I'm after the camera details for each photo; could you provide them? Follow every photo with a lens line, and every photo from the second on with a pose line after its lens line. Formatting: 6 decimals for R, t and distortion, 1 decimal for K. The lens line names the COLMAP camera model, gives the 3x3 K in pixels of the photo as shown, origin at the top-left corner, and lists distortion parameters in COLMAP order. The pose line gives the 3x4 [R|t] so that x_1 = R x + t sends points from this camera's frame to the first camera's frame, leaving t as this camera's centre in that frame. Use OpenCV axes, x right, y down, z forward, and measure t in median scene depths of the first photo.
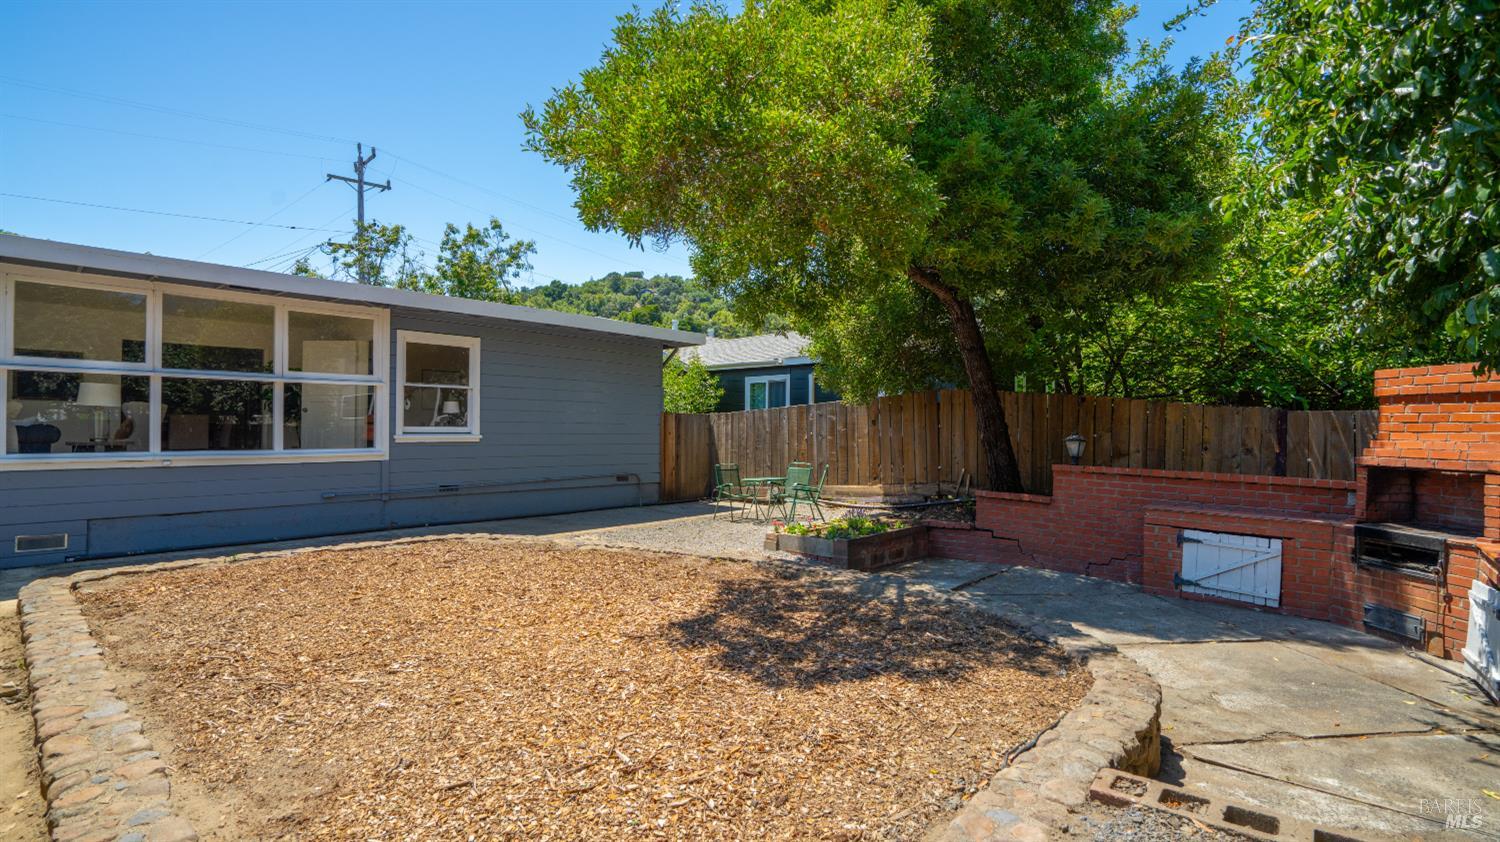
lens RADIAL K [[701.9, 0, 730.9], [0, 701.9, 419.7], [0, 0, 1]] dist [-0.029261, 0.000047]
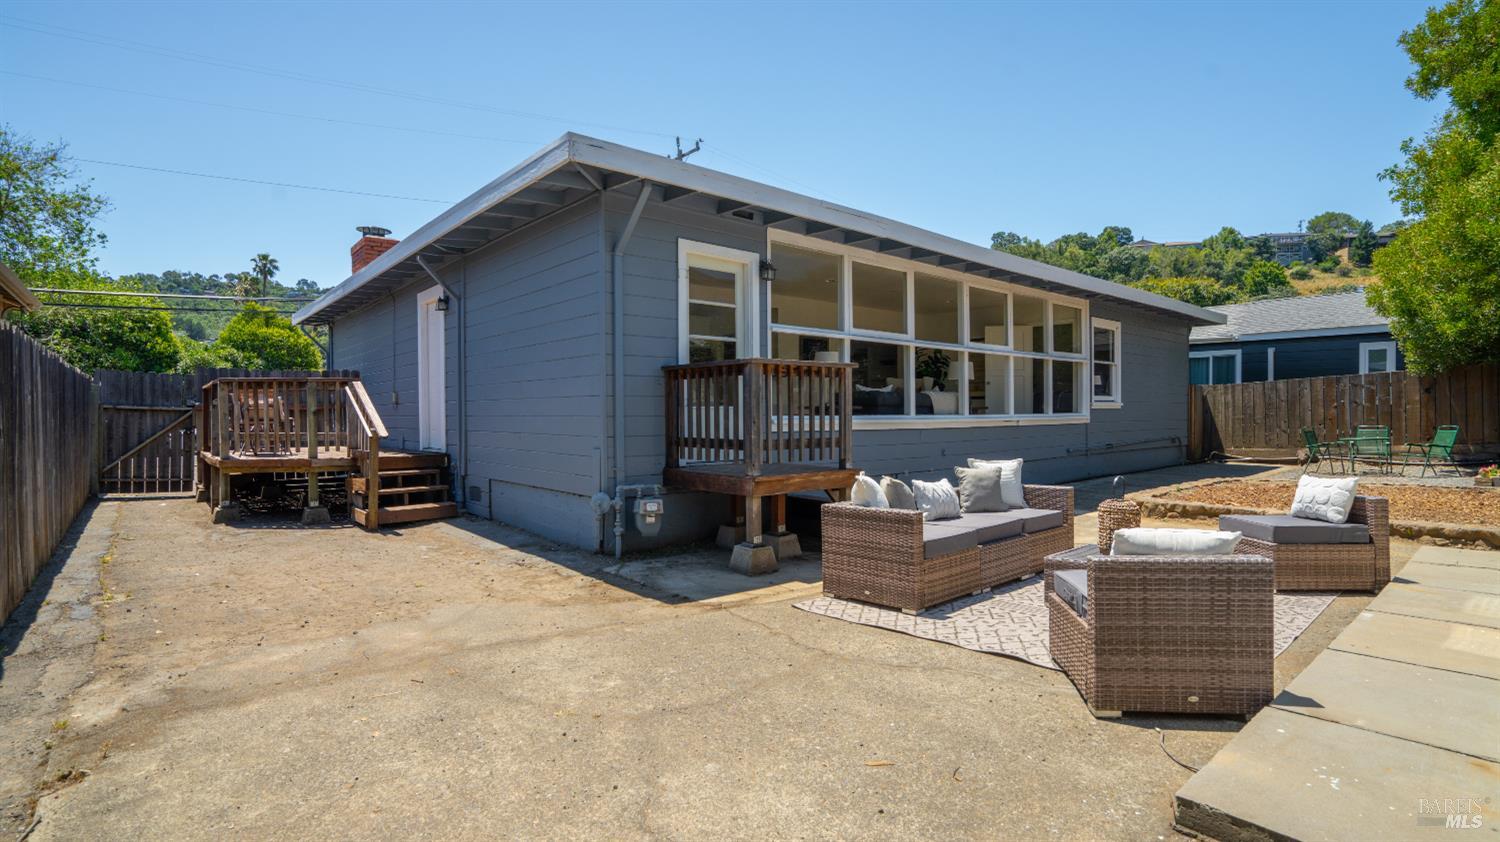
lens RADIAL K [[730.5, 0, 750.0], [0, 730.5, 421.0], [0, 0, 1]] dist [-0.003600, -0.000125]
pose [[0.995351, -0.004849, -0.096188, -1.085433], [0.007752, 0.999525, 0.029834, 0.013382], [0.095998, -0.030441, 0.994916, -0.393961]]
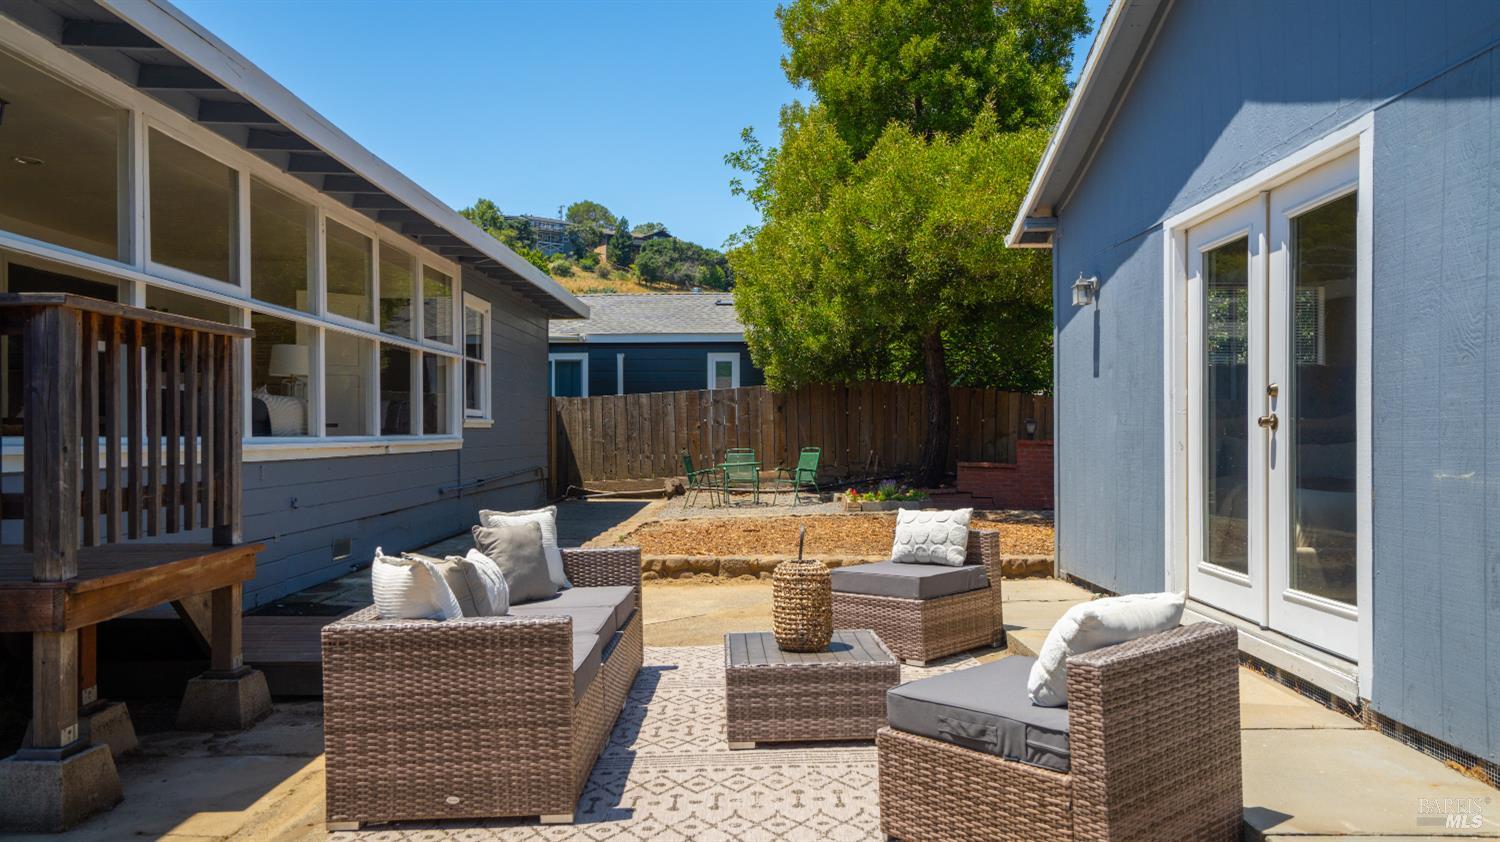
lens RADIAL K [[1077.7, 0, 750.0], [0, 1077.7, 421.0], [0, 0, 1]] dist [-0.002499, 0.049980]
pose [[0.739063, 0.002098, 0.673633, -1.243484], [-0.006529, 0.999970, 0.004050, 0.020880], [-0.673605, -0.007391, 0.739055, -0.189893]]
